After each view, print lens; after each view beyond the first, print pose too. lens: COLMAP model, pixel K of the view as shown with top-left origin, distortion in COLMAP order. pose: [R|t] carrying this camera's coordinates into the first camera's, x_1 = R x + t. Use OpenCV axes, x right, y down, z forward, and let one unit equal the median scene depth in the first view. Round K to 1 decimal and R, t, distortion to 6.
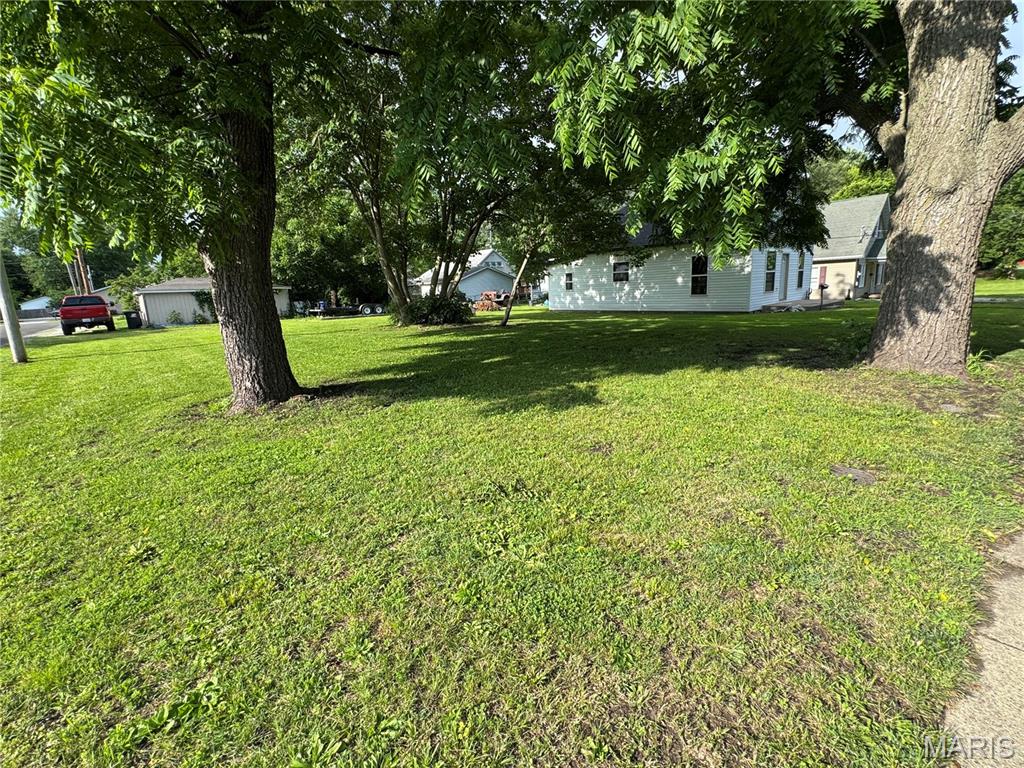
lens RADIAL K [[457.5, 0, 513.1], [0, 457.5, 382.3], [0, 0, 1]] dist [0.001538, 0.000195]
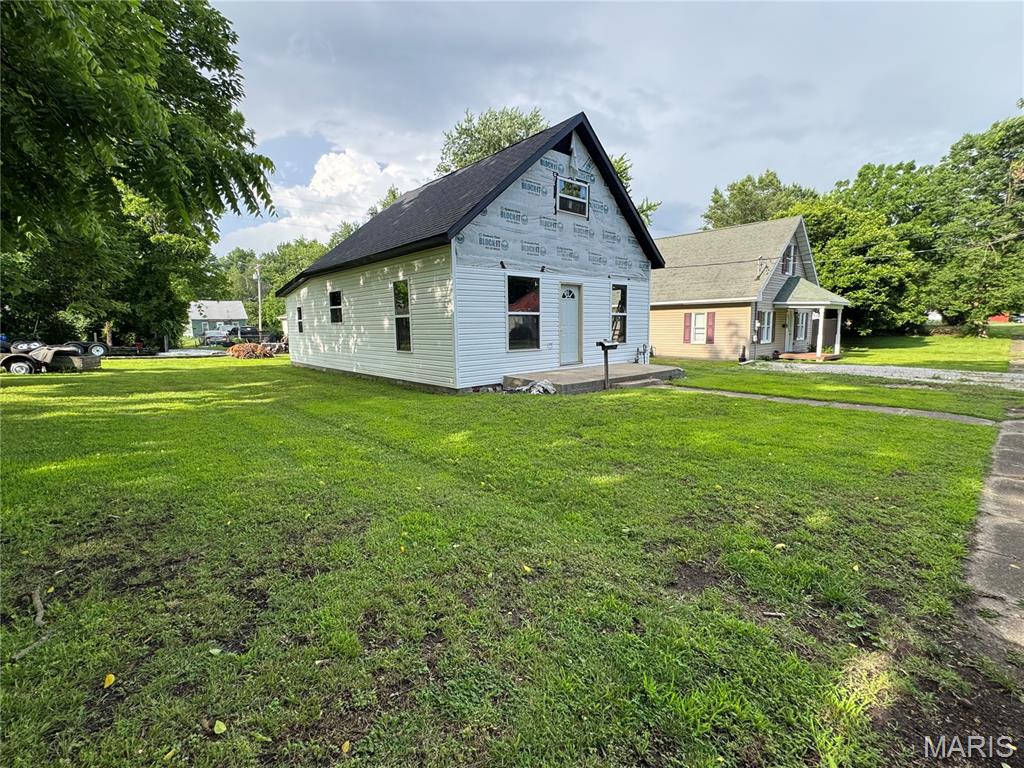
lens RADIAL K [[457.5, 0, 507.0], [0, 457.5, 387.6], [0, 0, 1]] dist [0.001538, 0.000195]
pose [[0.999360, 0.033953, 0.011243, 0.368642], [-0.033074, 0.996941, -0.070818, -0.078922], [-0.013613, 0.070400, 0.997426, 0.318375]]
